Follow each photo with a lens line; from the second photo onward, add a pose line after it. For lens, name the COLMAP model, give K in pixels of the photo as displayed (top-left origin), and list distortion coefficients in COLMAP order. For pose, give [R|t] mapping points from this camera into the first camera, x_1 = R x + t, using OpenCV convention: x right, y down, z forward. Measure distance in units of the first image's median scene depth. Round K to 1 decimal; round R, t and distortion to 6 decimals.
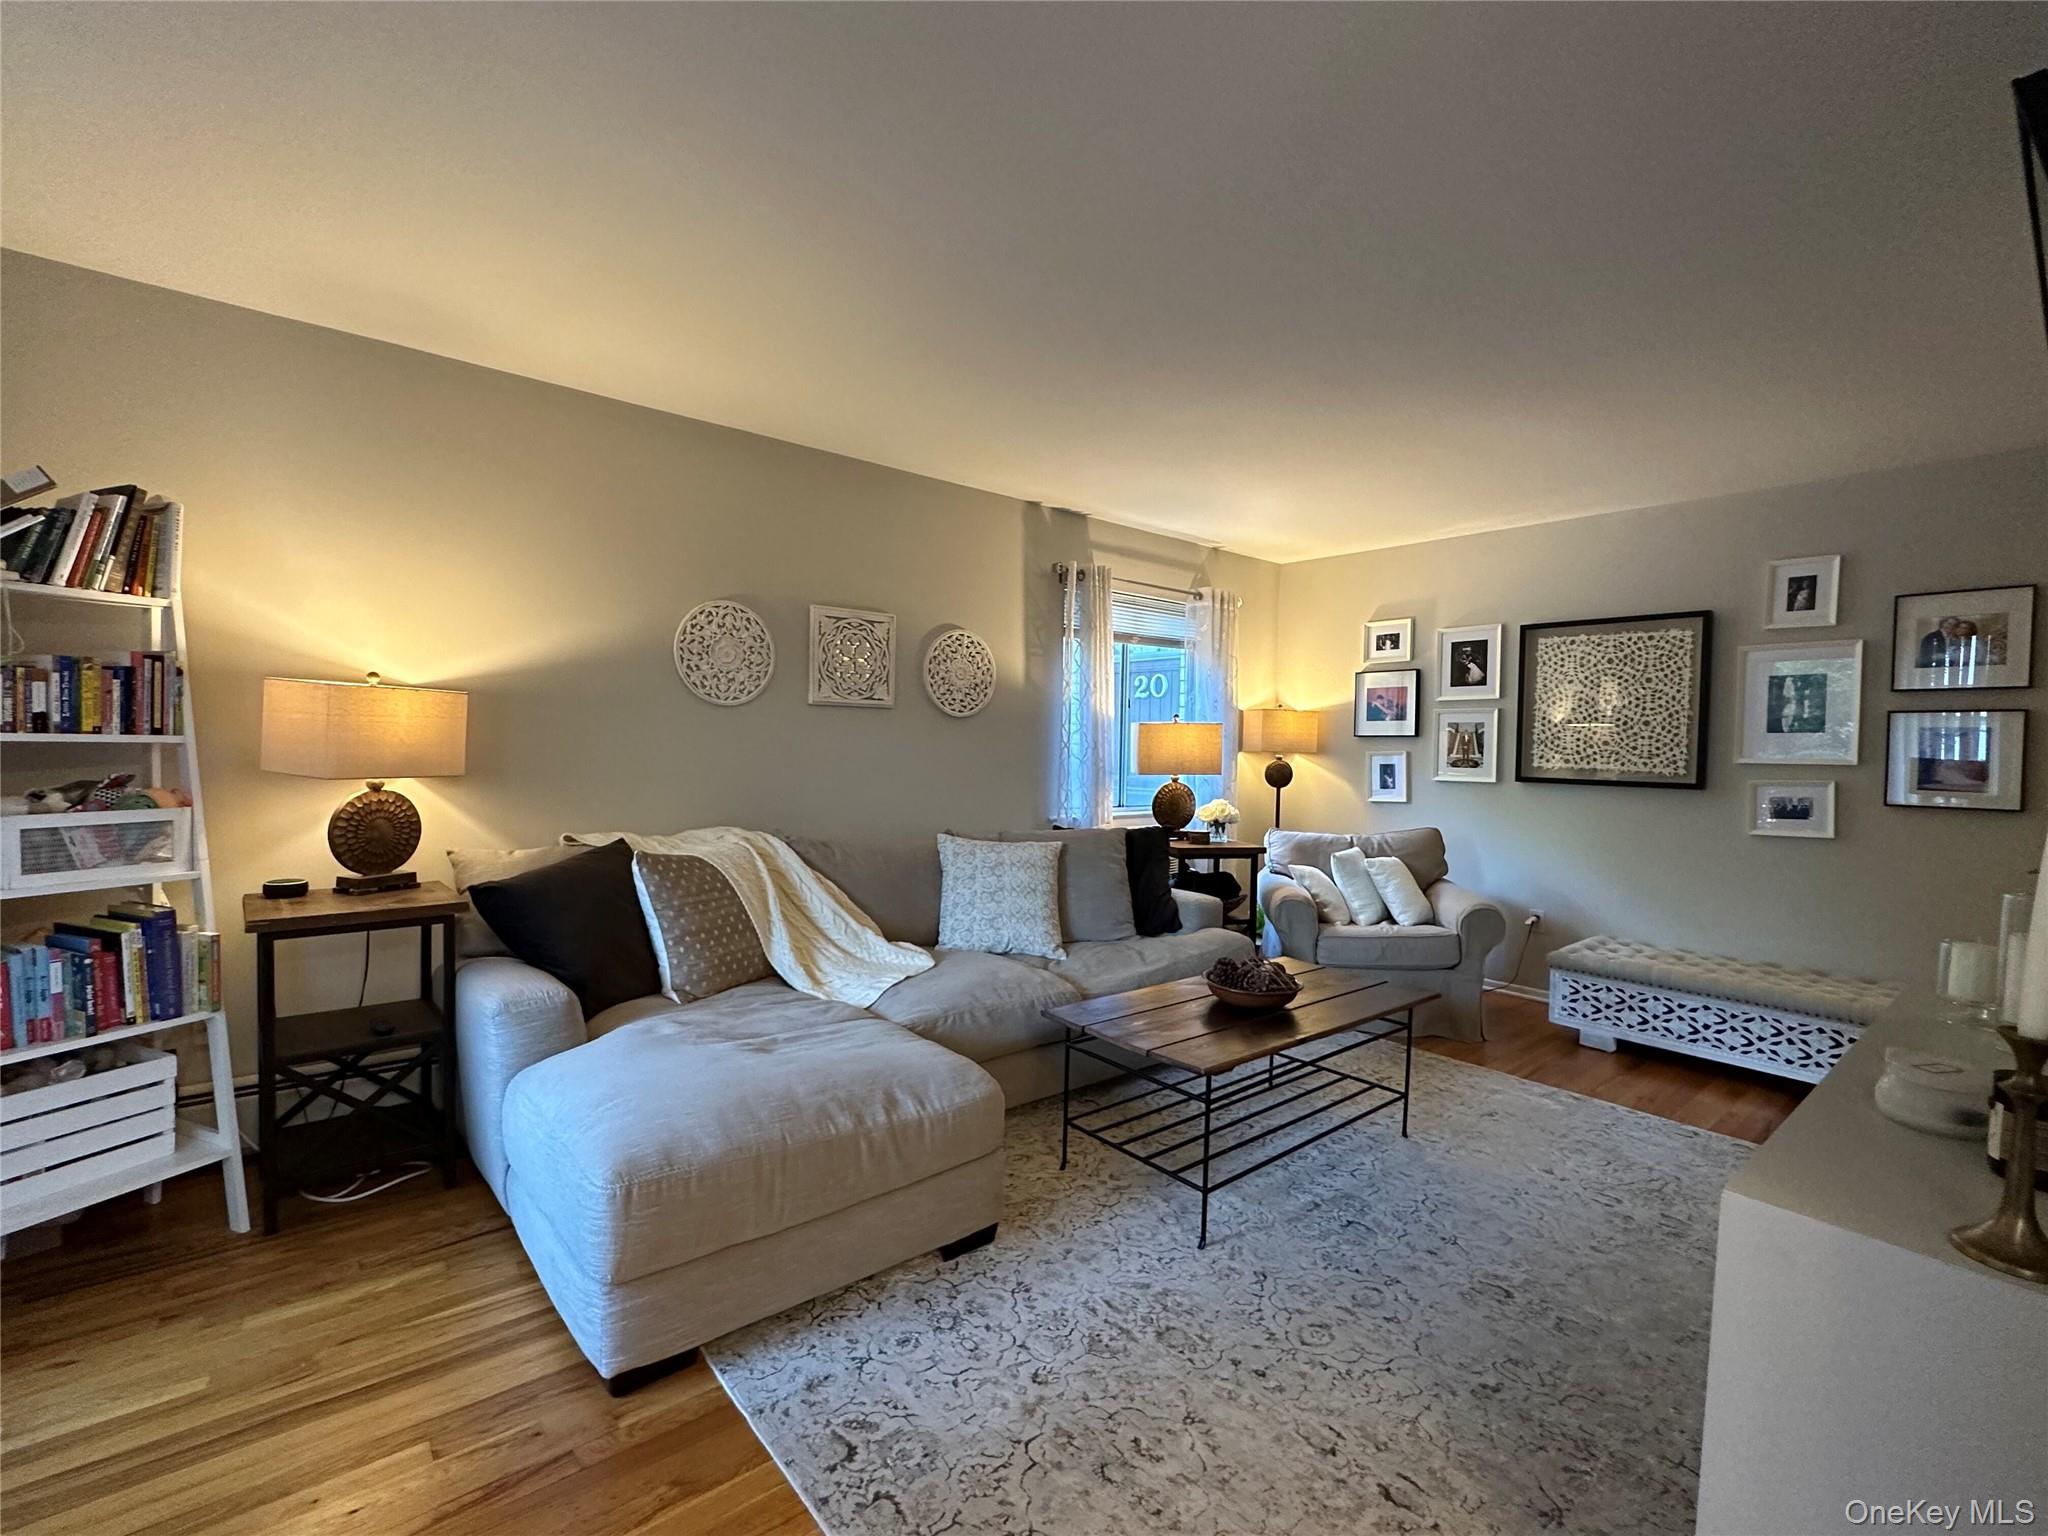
lens RADIAL K [[922.1, 0, 1024.0], [0, 922.1, 768.0], [0, 0, 1]] dist [0.001585, 0.000121]
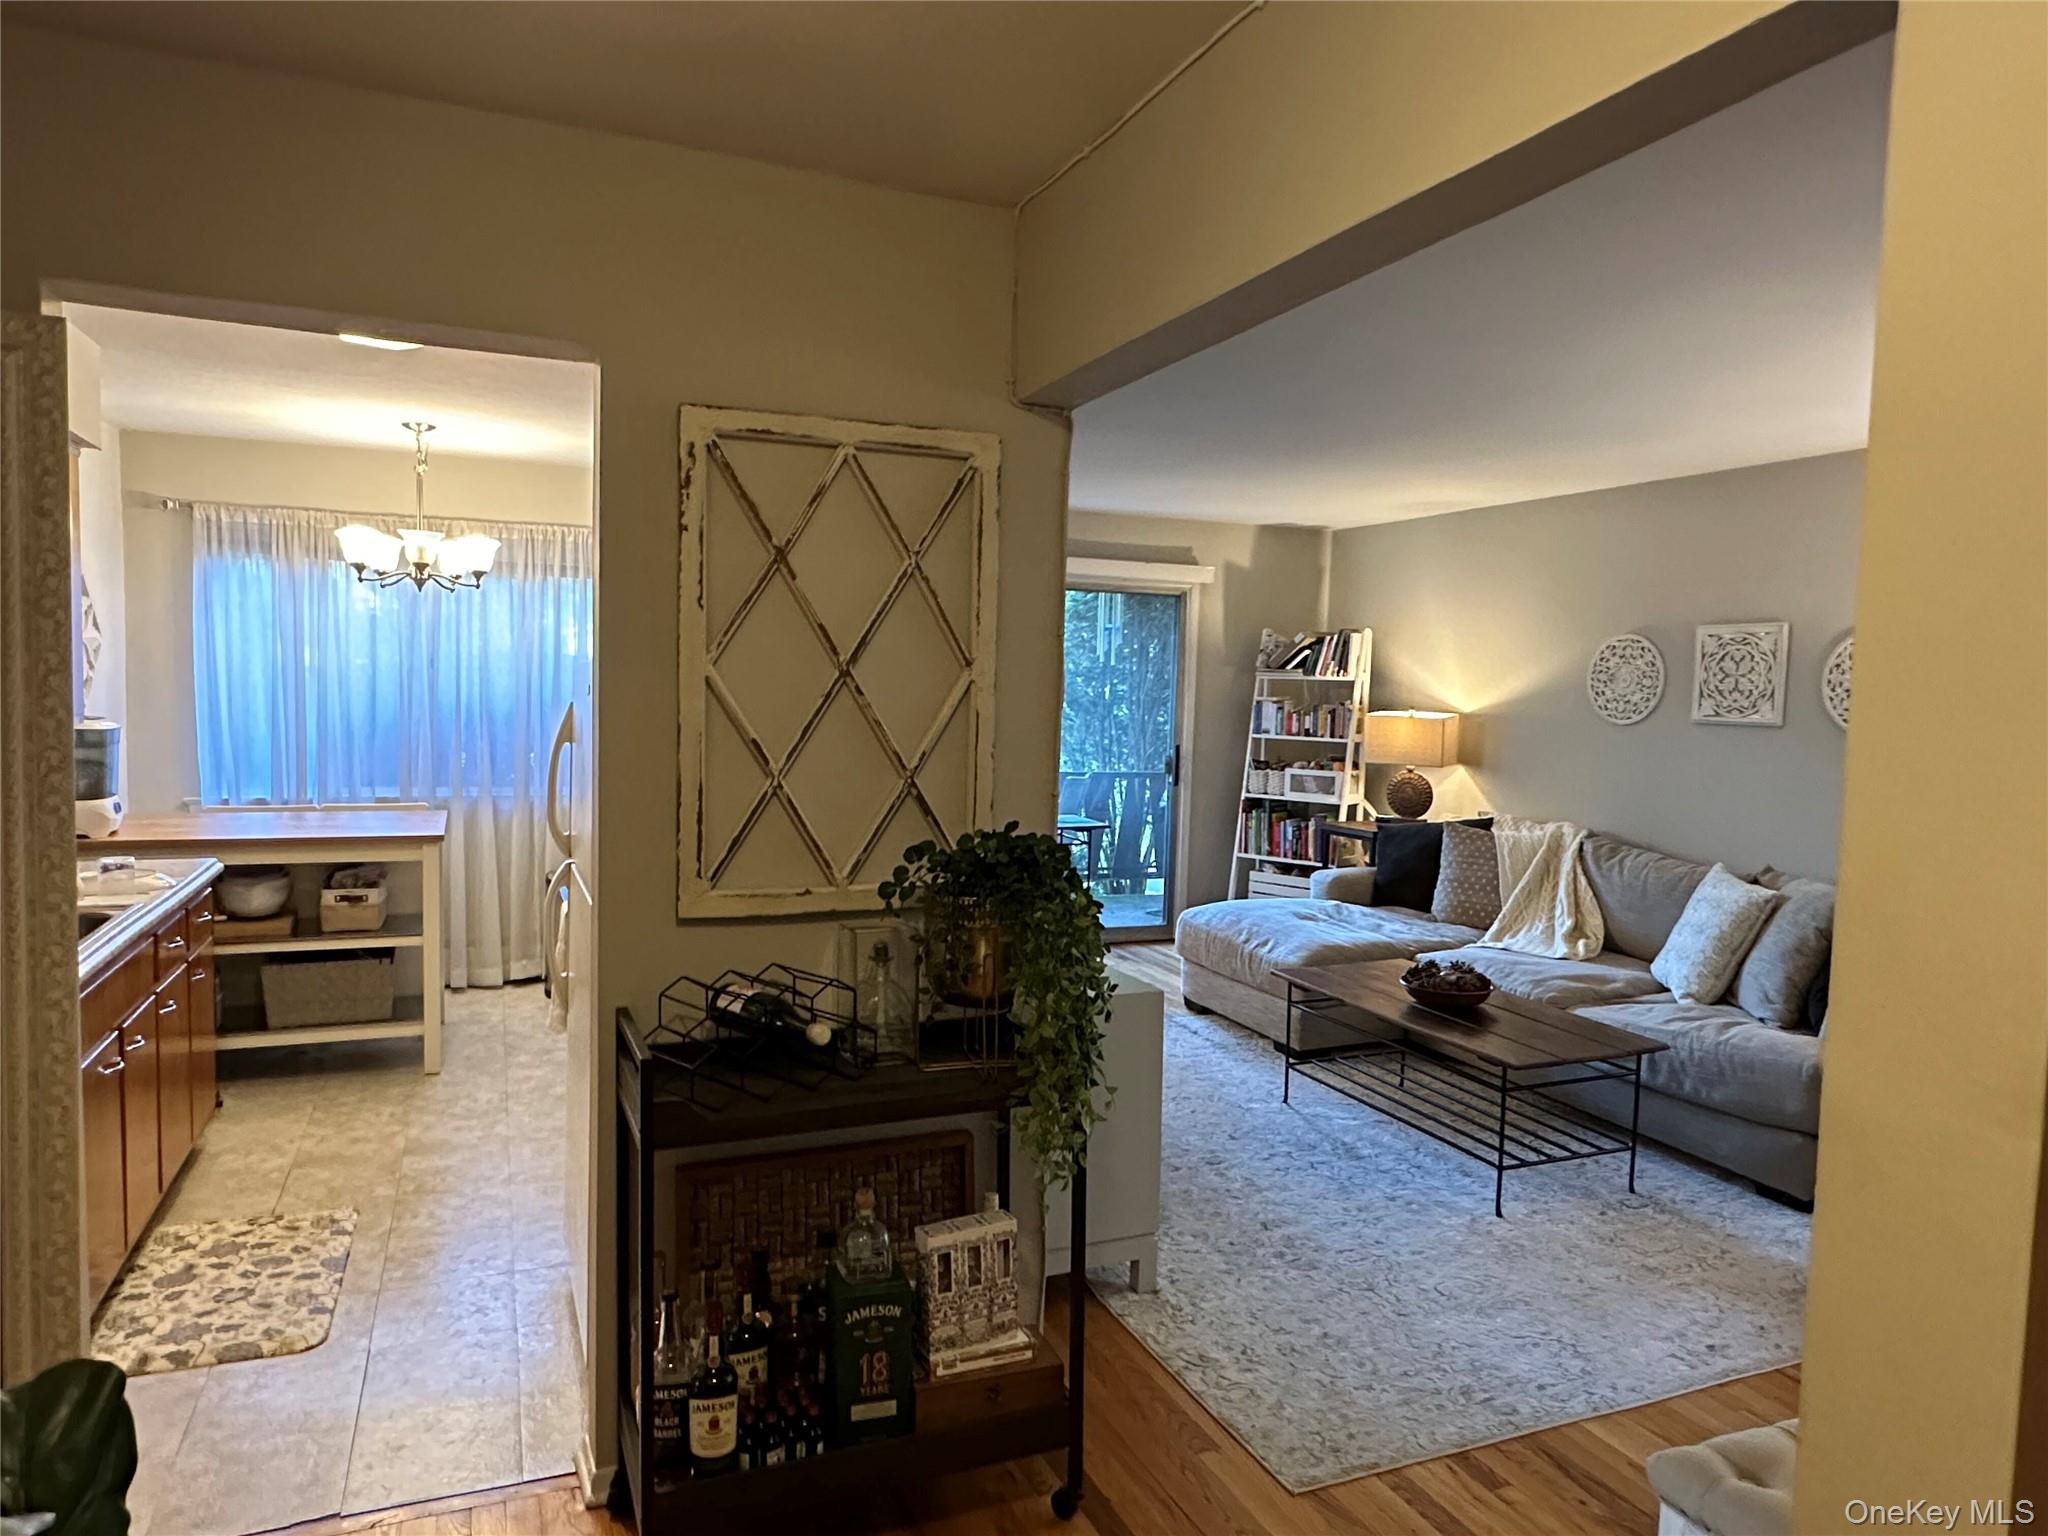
lens RADIAL K [[1295.5, 0, 1012.4], [0, 1295.5, 786.4], [0, 0, 1]] dist [-0.000936, -0.002945]
pose [[-0.304933, 0.043927, -0.951360, 1.340297], [-0.062448, 0.995864, 0.065998, -0.045669], [0.950324, 0.079536, -0.300929, 0.705421]]
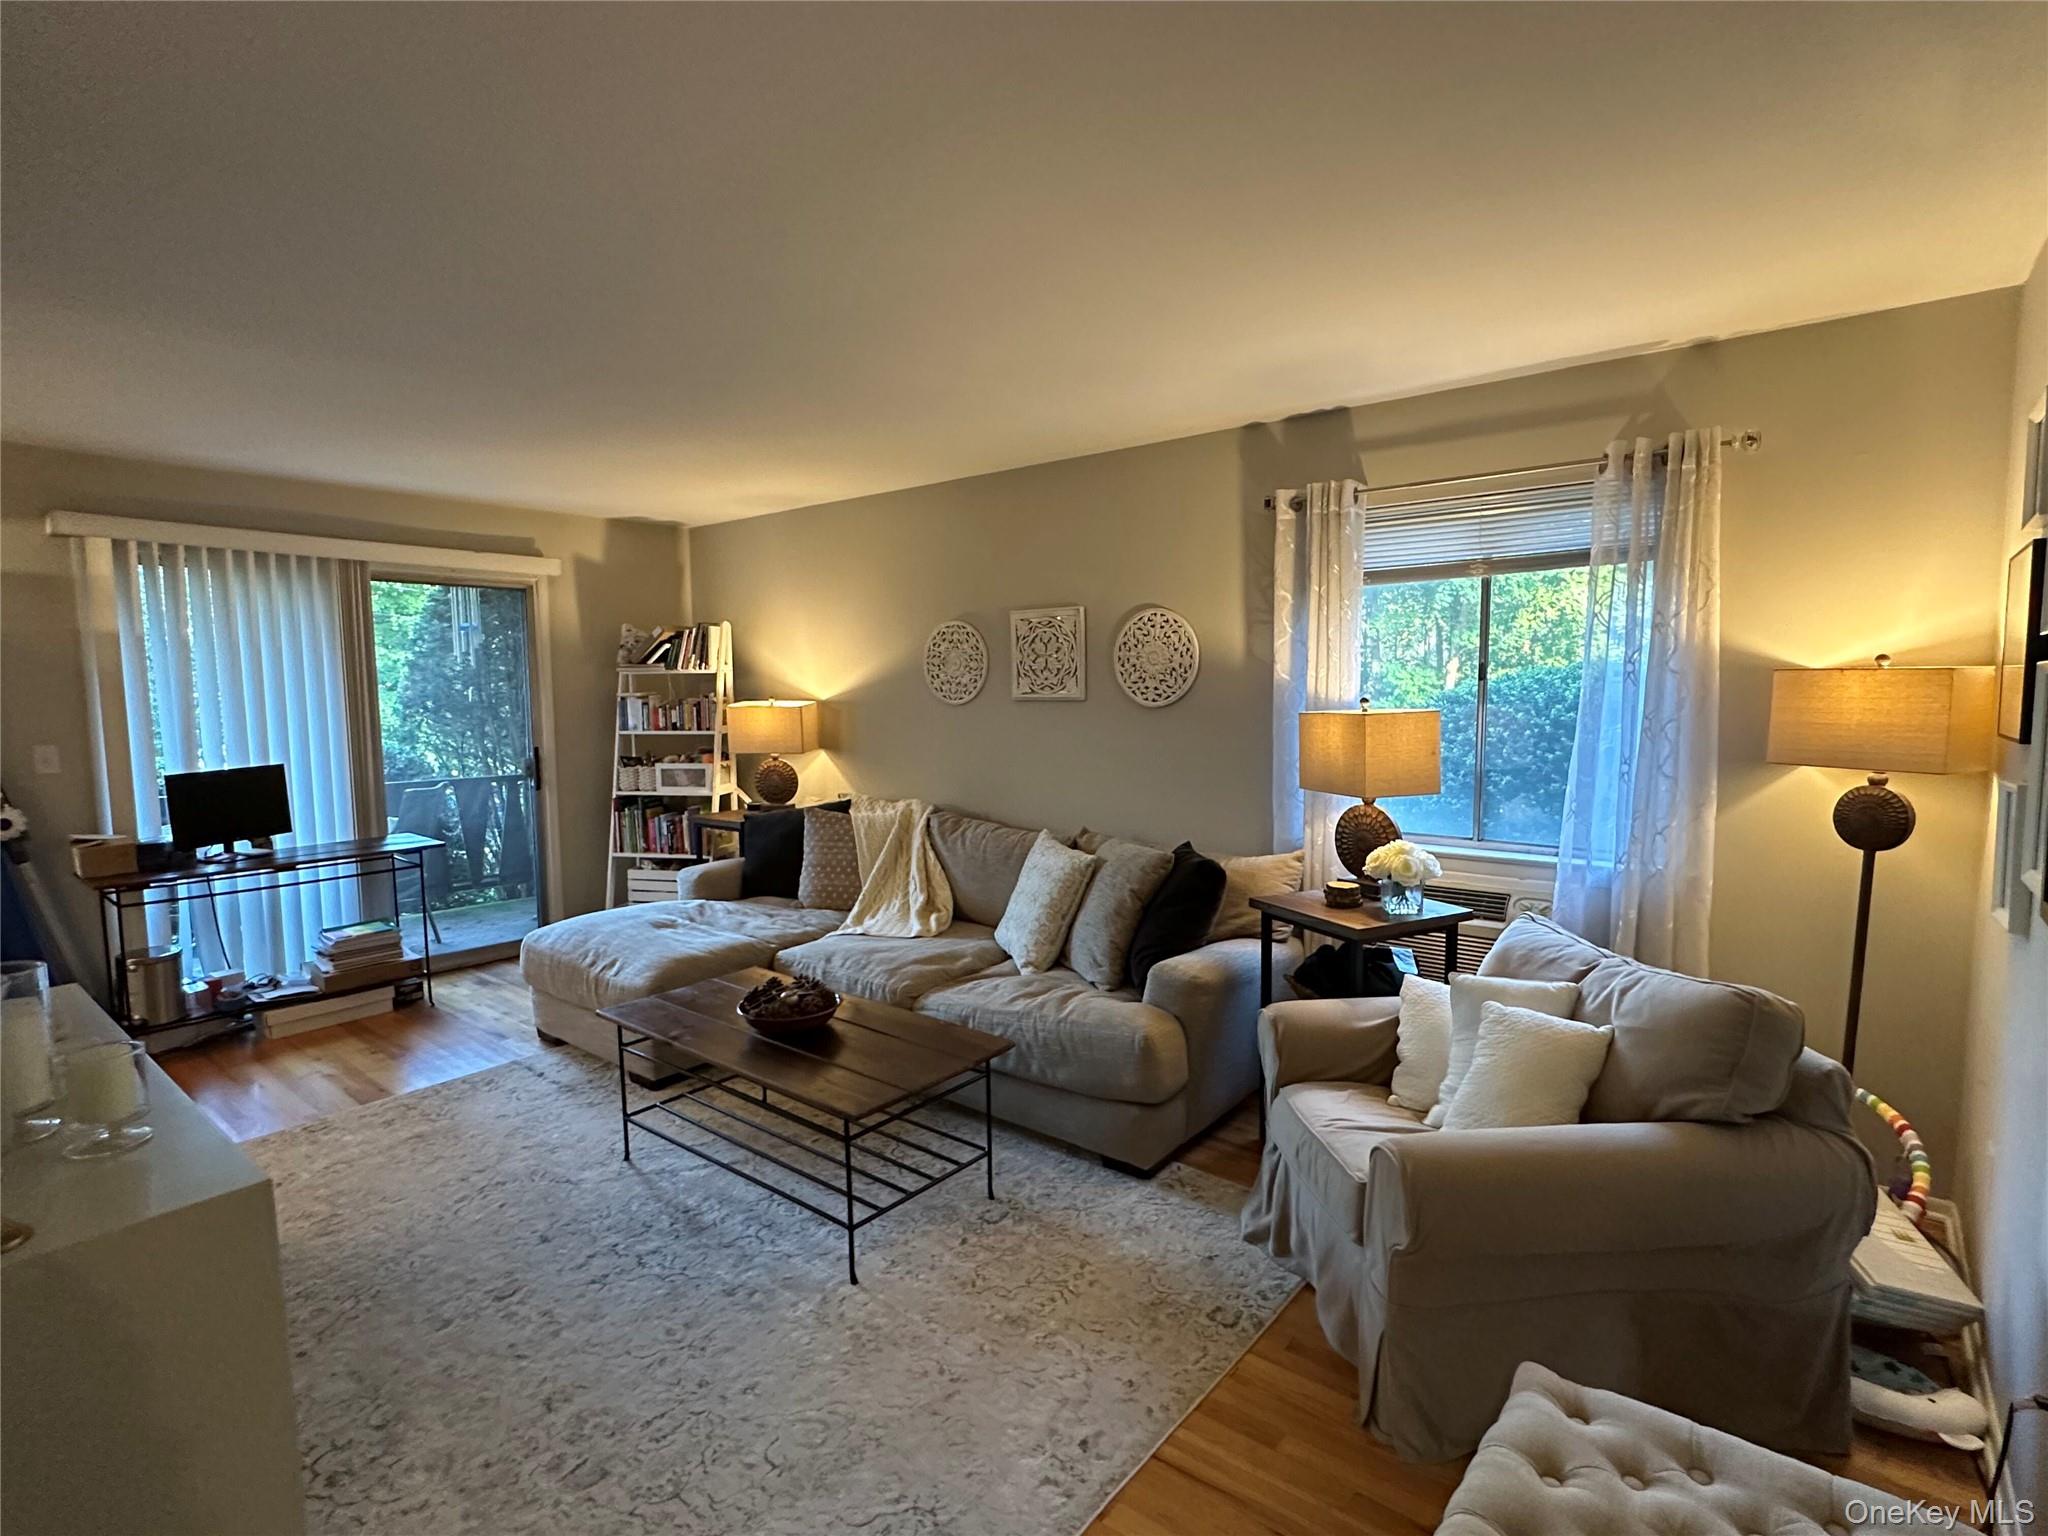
lens RADIAL K [[1014.2, 0, 1024.0], [0, 1014.2, 768.0], [0, 0, 1]] dist [-0.000697, -0.000084]
pose [[0.180222, 0.054749, -0.982101, 0.964215], [-0.014498, 0.998489, 0.053002, -0.051480], [0.983519, 0.004687, 0.180744, 0.773534]]
